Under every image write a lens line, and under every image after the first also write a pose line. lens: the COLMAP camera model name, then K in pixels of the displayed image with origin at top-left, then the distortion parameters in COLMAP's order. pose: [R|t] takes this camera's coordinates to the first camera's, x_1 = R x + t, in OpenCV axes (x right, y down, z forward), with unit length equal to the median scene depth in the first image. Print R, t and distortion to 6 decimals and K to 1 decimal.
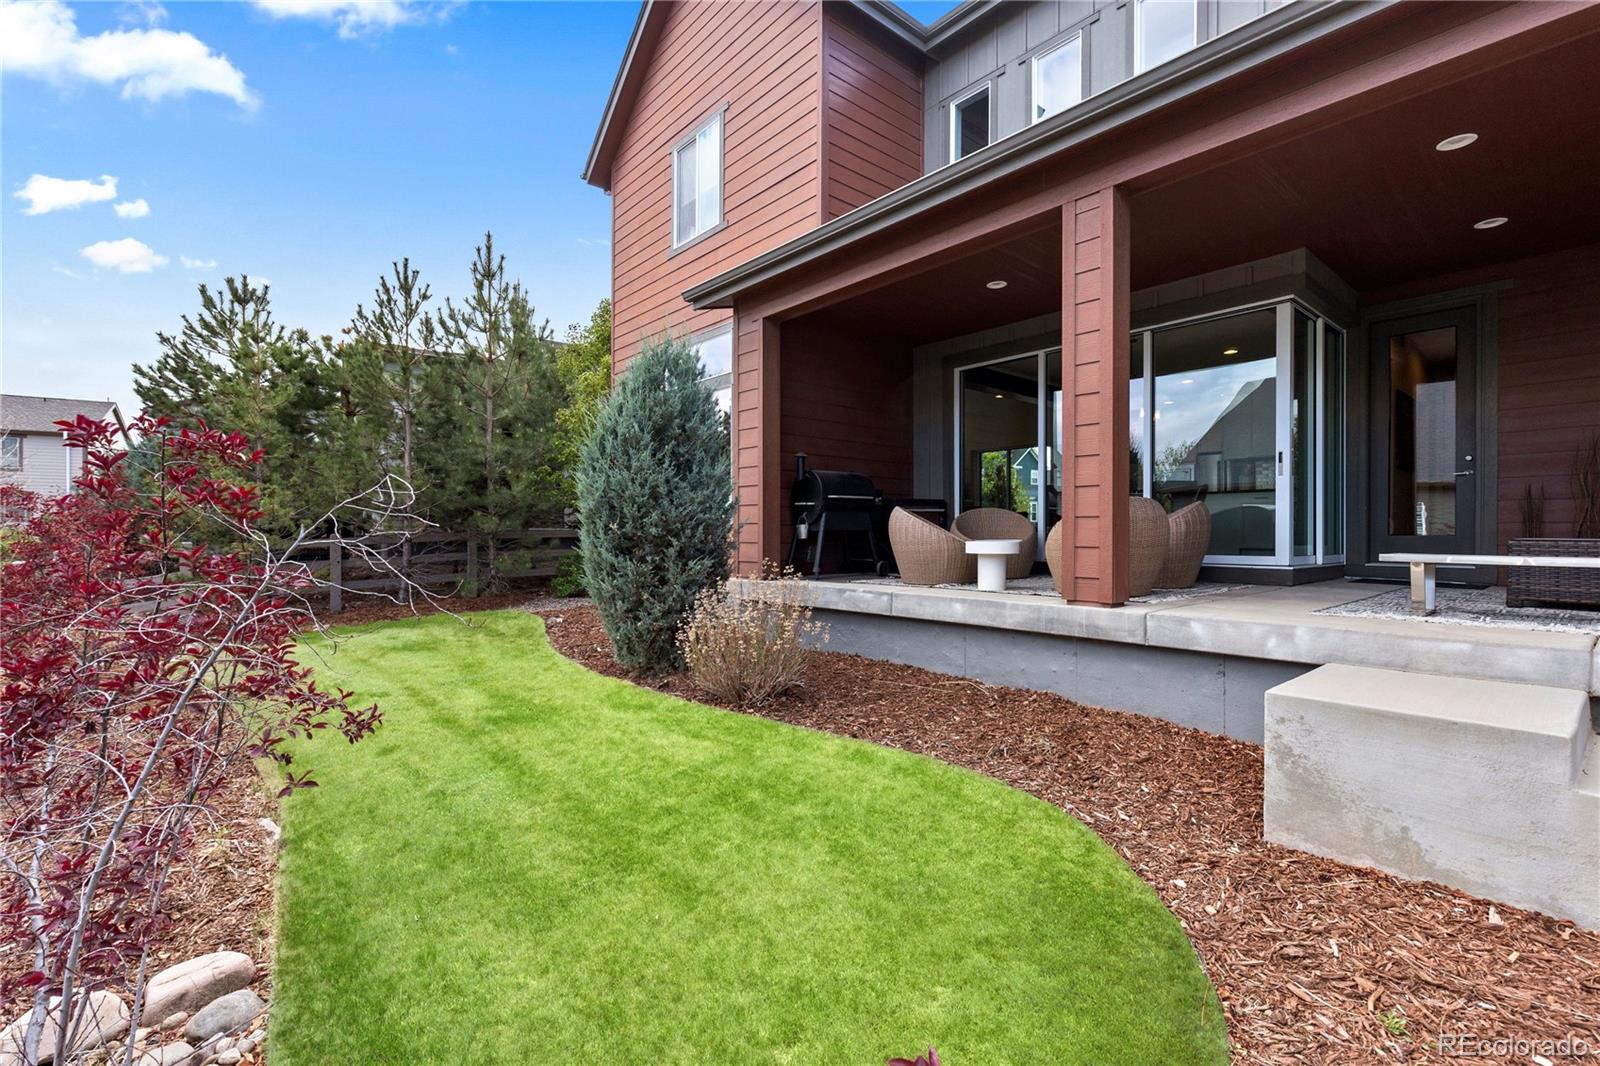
lens RADIAL K [[725.0, 0, 795.0], [0, 725.0, 533.4], [0, 0, 1]] dist [0.005548, -0.000482]
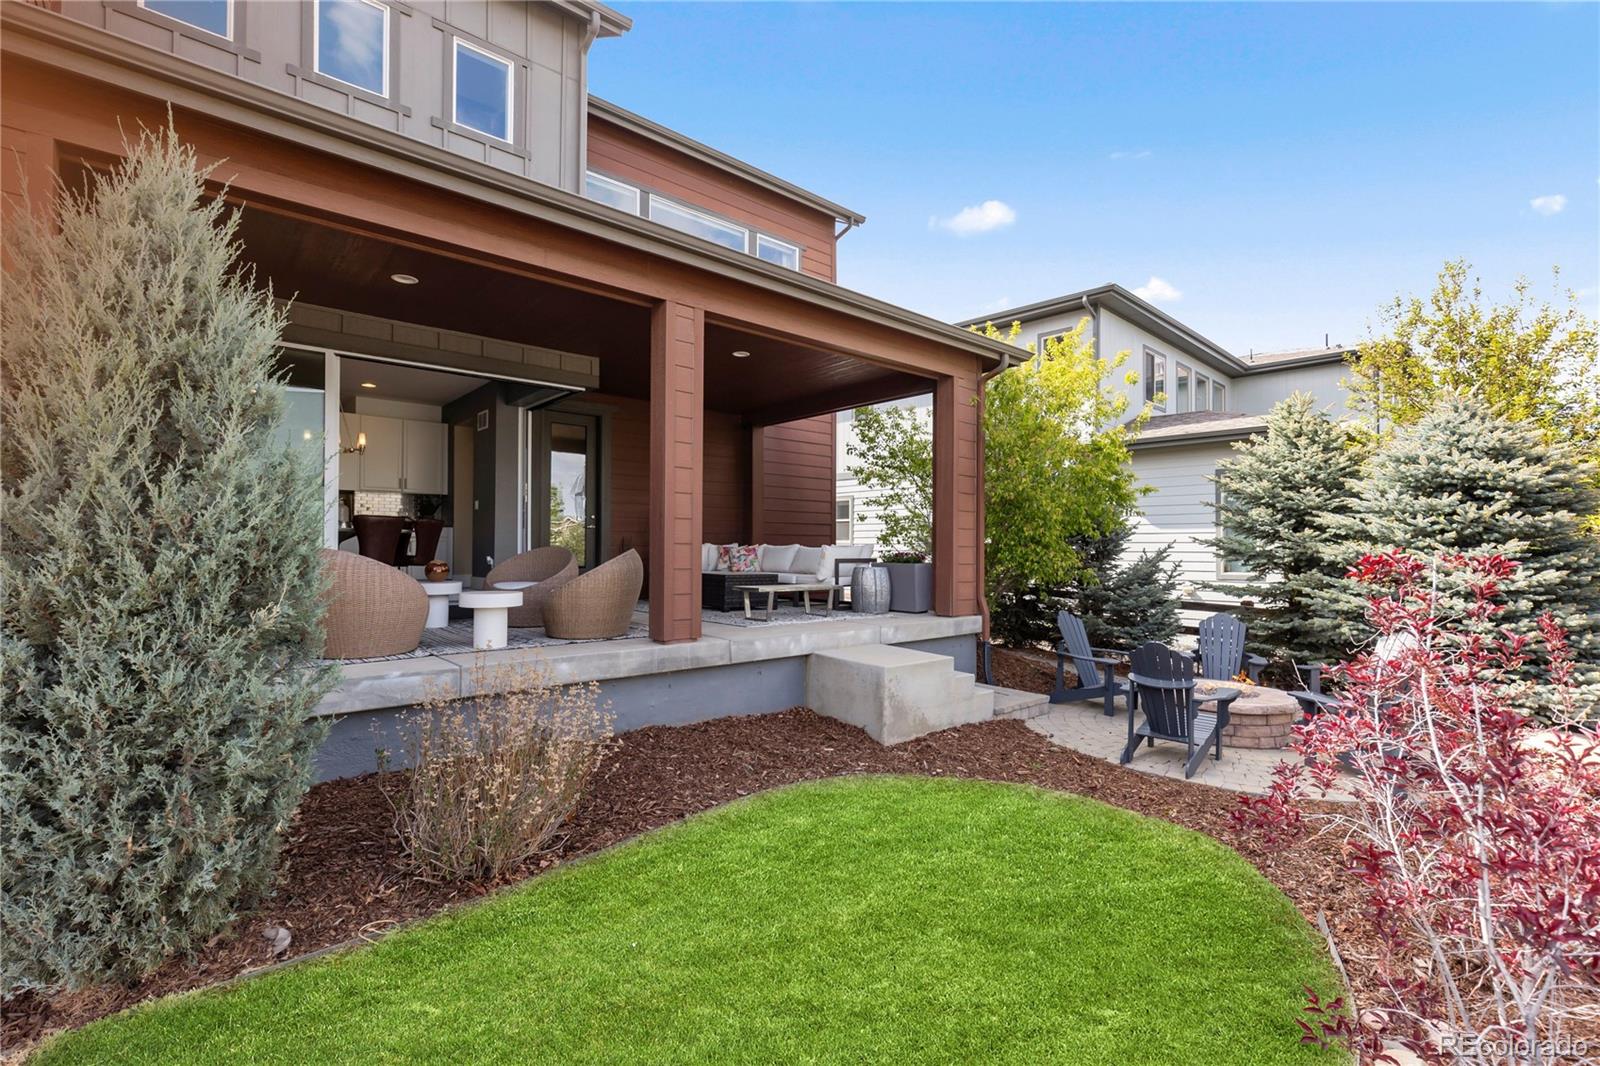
lens RADIAL K [[725.0, 0, 791.8], [0, 725.0, 539.8], [0, 0, 1]] dist [0.005548, -0.000482]
pose [[-0.007504, 0.008351, 0.999937, -0.506366], [-0.007176, 0.999939, -0.008405, -0.039416], [-0.999946, -0.007239, -0.007443, 0.516767]]
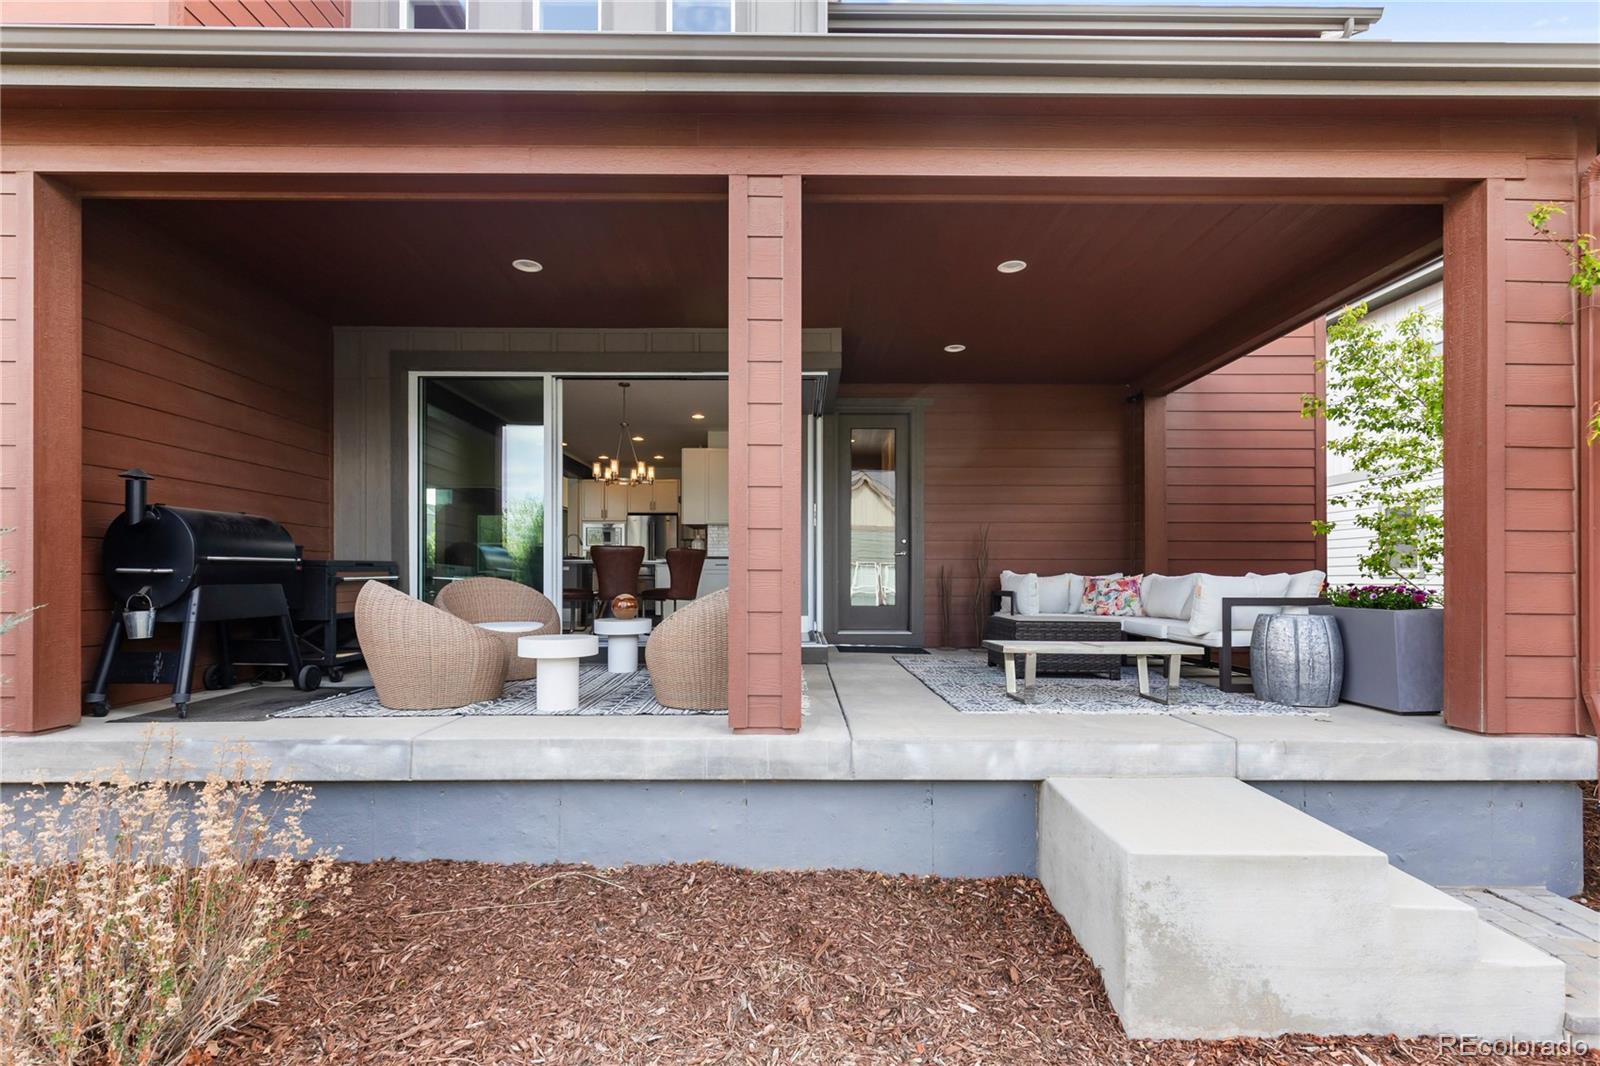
lens RADIAL K [[725.0, 0, 802.0], [0, 725.0, 577.5], [0, 0, 1]] dist [0.005548, -0.000482]
pose [[0.641507, 0.002262, 0.767114, -0.085601], [-0.001752, 0.999997, -0.001483, -0.036065], [-0.767116, -0.000393, 0.641509, 0.312252]]
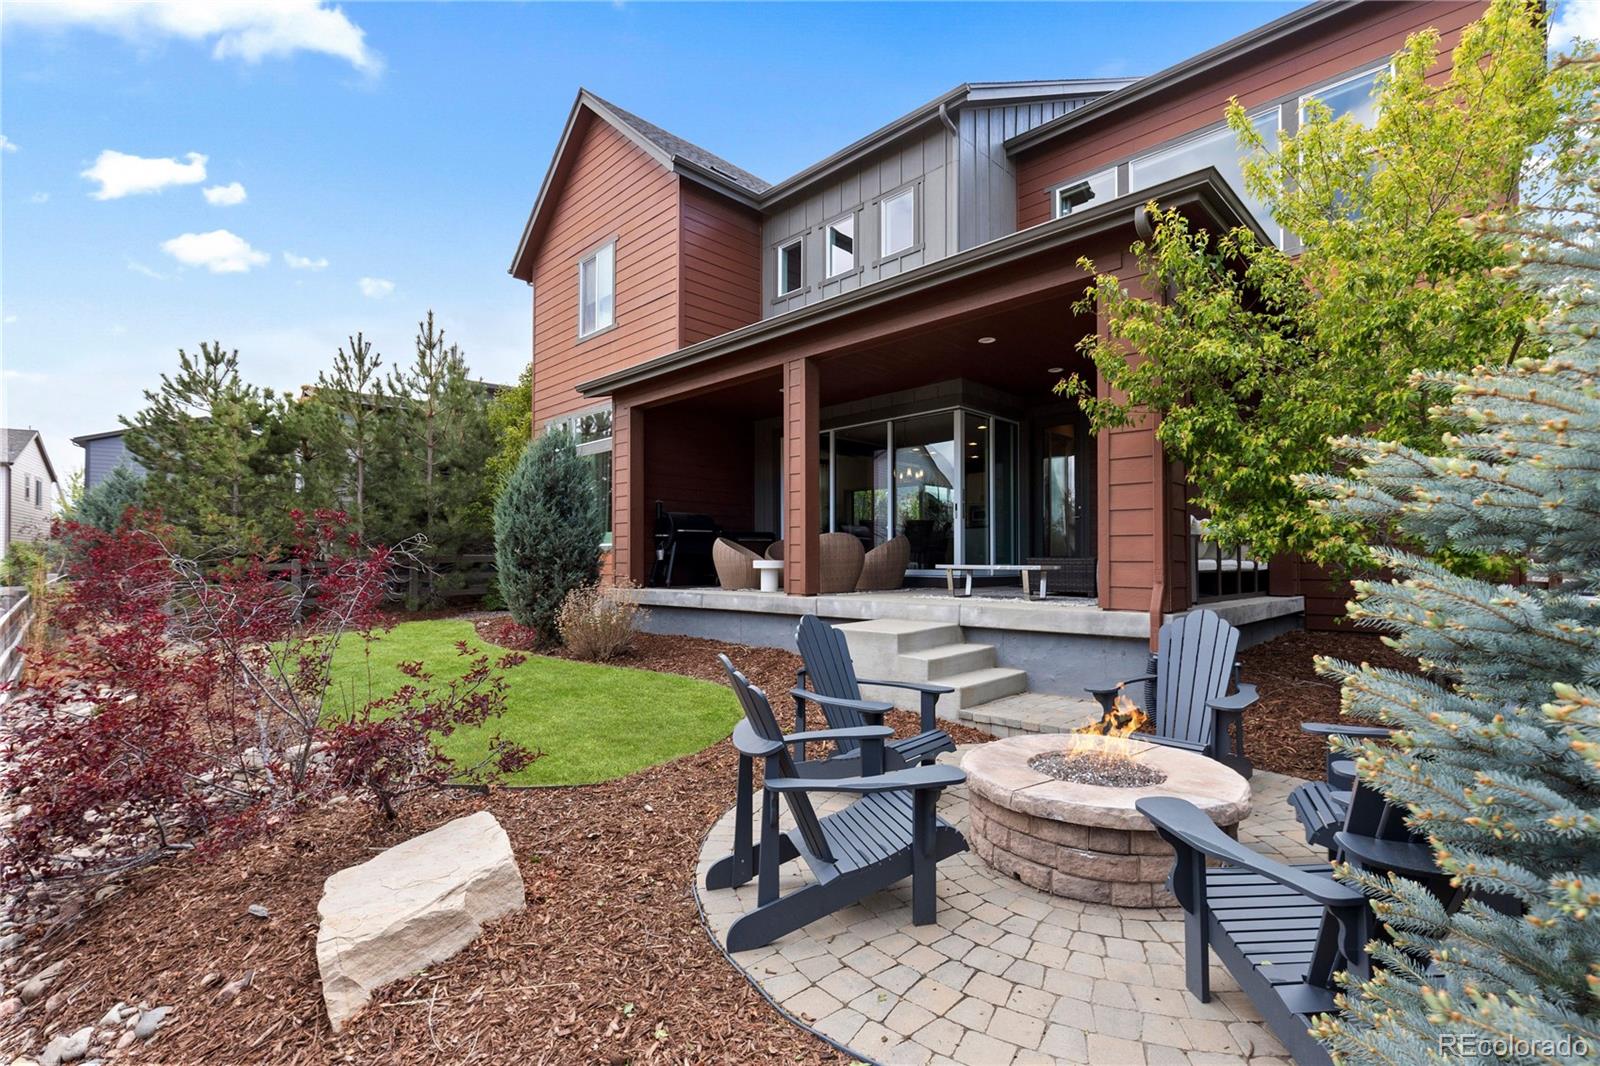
lens RADIAL K [[725.0, 0, 796.7], [0, 725.0, 551.4], [0, 0, 1]] dist [0.005548, -0.000482]
pose [[0.996989, 0.000290, 0.077538, 0.170452], [0.000843, 0.999893, -0.014573, 0.011261], [-0.077534, 0.014594, 0.996883, -0.452372]]
